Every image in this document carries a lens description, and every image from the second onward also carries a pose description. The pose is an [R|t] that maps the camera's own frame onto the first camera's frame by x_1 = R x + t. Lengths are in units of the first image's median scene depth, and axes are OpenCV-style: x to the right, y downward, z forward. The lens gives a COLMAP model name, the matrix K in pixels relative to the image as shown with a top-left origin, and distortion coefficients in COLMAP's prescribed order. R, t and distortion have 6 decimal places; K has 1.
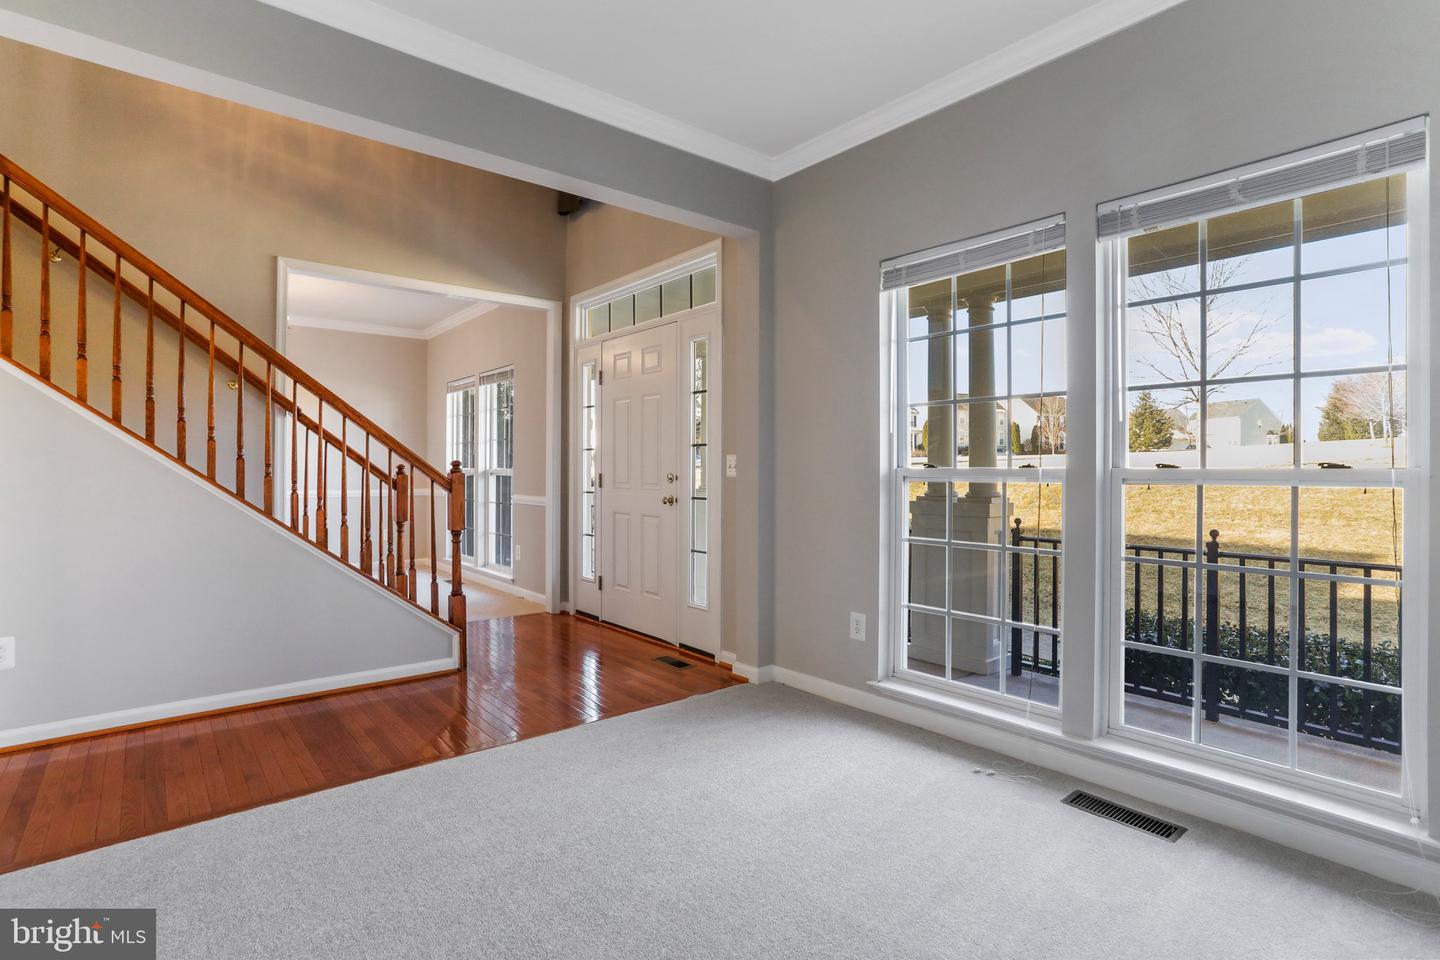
lens RADIAL K [[701.7, 0, 712.9], [0, 701.7, 471.0], [0, 0, 1]] dist [-0.011481, 0.005327]
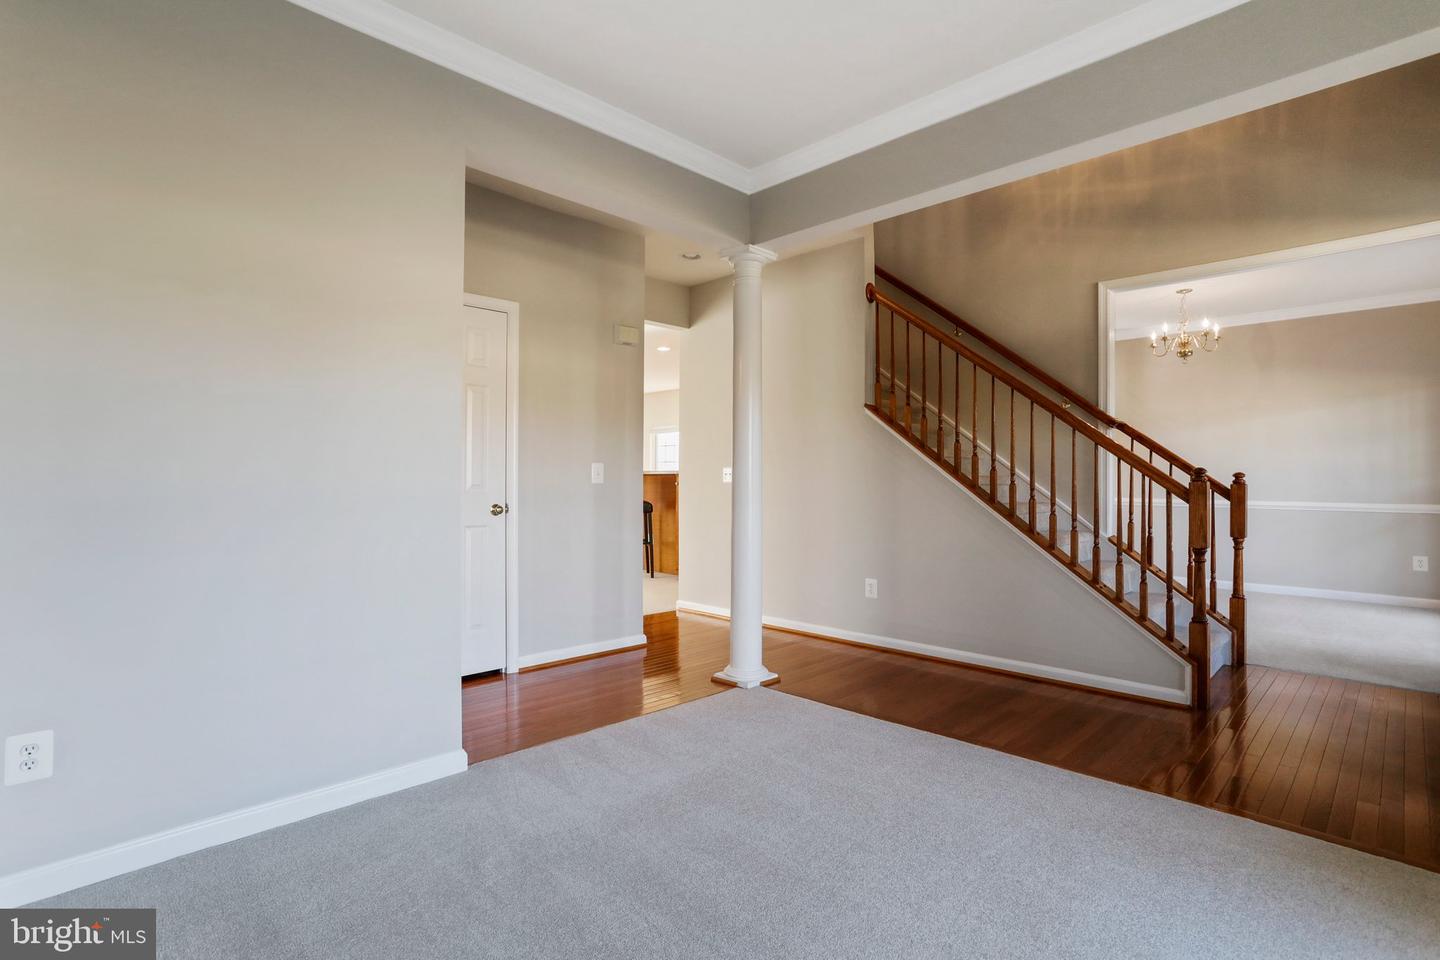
lens RADIAL K [[701.7, 0, 712.5], [0, 701.7, 484.2], [0, 0, 1]] dist [-0.011481, 0.005327]
pose [[0.099148, 0.007934, -0.995041, 0.443248], [0.006306, 0.999943, 0.008602, -0.007342], [0.995053, -0.007127, 0.099093, 0.318025]]
